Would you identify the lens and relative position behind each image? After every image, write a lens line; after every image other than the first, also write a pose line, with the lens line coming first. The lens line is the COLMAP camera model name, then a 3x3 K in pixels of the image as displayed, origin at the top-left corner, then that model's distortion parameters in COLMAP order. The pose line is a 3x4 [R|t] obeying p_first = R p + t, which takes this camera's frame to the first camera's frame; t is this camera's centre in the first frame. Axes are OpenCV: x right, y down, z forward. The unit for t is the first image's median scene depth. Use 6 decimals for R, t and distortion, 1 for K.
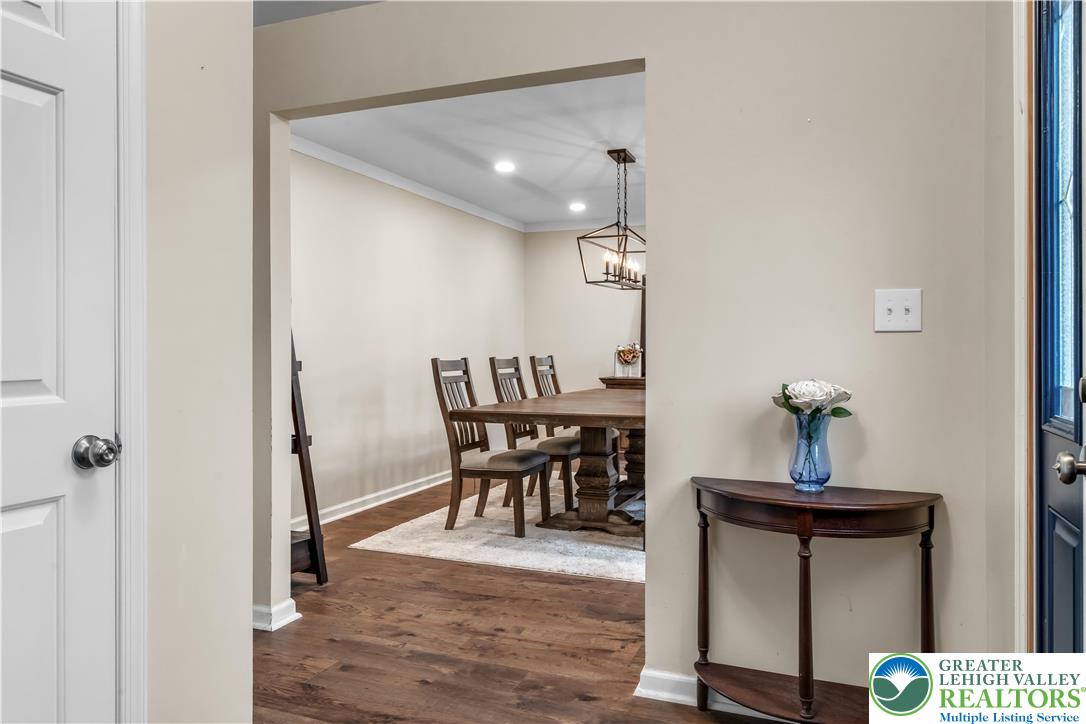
lens RADIAL K [[751.3, 0, 541.8], [0, 751.3, 353.3], [0, 0, 1]] dist [-0.004194, -0.002776]
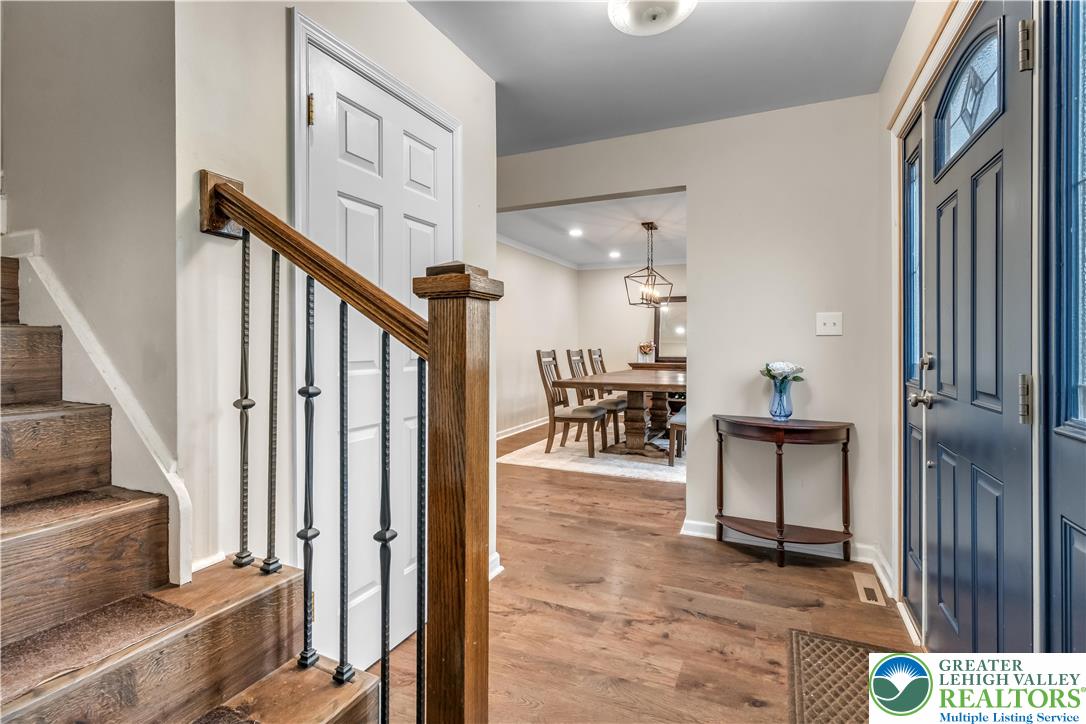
lens RADIAL K [[518.1, 0, 539.9], [0, 518.1, 345.6], [0, 0, 1]] dist [-0.000819, 0.001392]
pose [[0.998587, 0.001381, -0.053117, -0.082384], [-0.001589, 0.999991, -0.003869, 0.001091], [0.053111, 0.003948, 0.998581, -0.152133]]
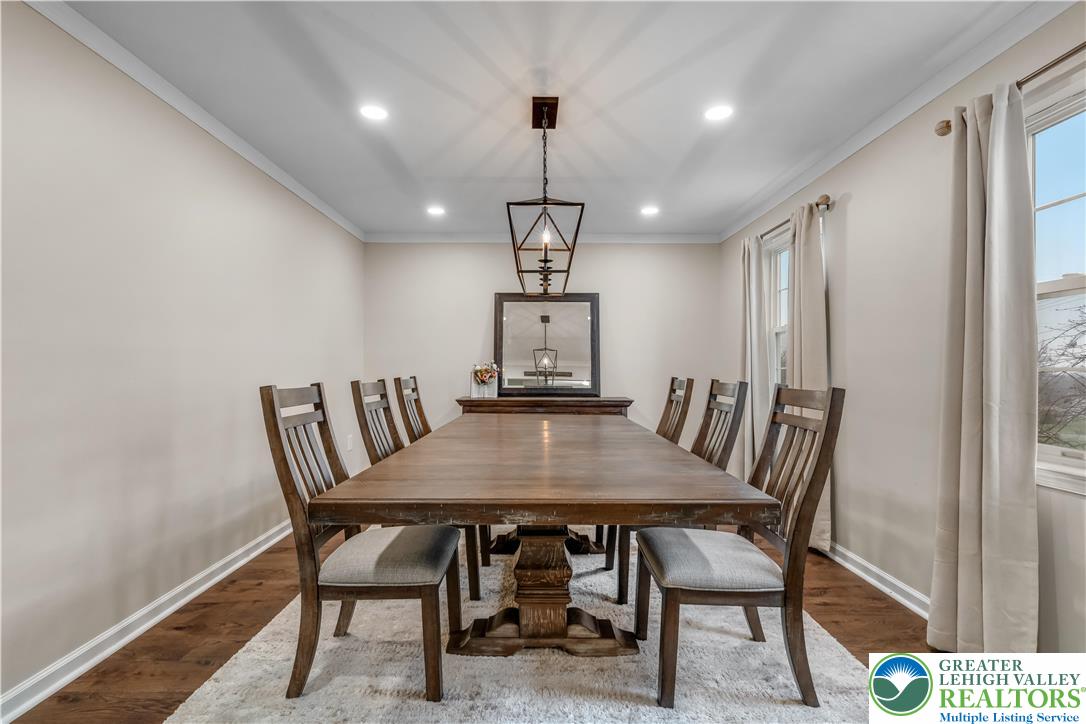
lens RADIAL K [[518.1, 0, 544.9], [0, 518.1, 367.3], [0, 0, 1]] dist [-0.000819, 0.001392]
pose [[0.928183, 0.003947, 0.372102, -0.099057], [-0.001706, 0.999978, -0.006351, -0.005117], [-0.372119, 0.005260, 0.928170, 0.599605]]
